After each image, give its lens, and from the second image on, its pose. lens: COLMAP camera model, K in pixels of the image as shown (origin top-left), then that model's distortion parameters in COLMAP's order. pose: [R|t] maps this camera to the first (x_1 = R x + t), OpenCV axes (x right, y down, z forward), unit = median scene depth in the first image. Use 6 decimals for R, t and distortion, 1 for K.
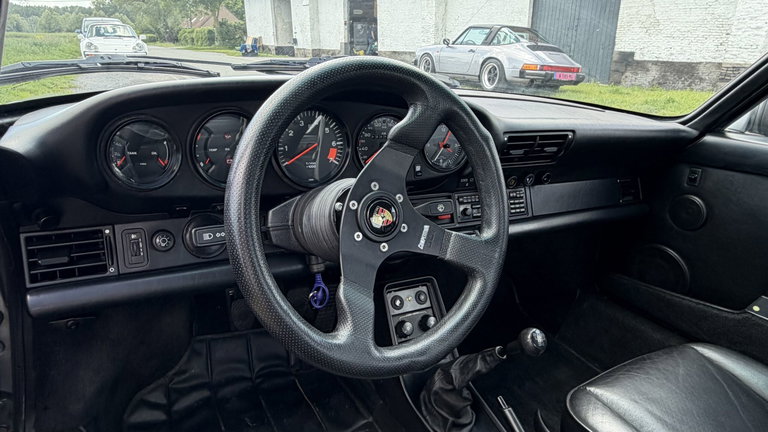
lens RADIAL K [[455.3, 0, 384.0], [0, 455.3, 216.0], [0, 0, 1]] dist [0.001759, 0.000778]
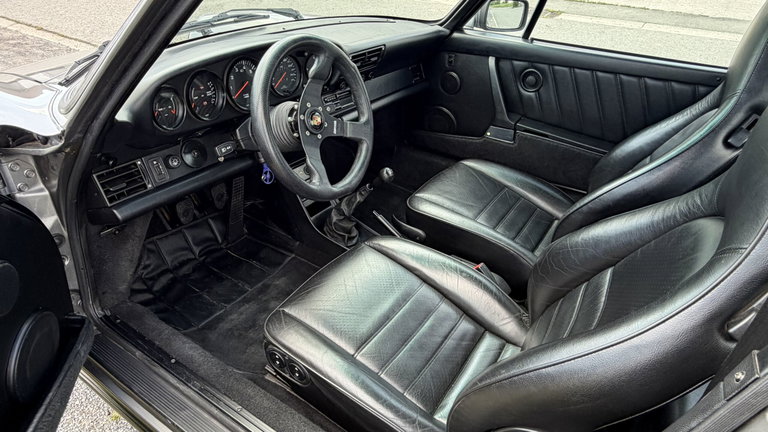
lens RADIAL K [[455.3, 0, 384.0], [0, 455.3, 216.0], [0, 0, 1]] dist [0.001759, 0.000778]
pose [[0.889693, -0.262362, 0.373648, -0.333141], [0.162531, 0.946790, 0.277798, -0.060663], [-0.426650, -0.186425, 0.884994, -0.515113]]
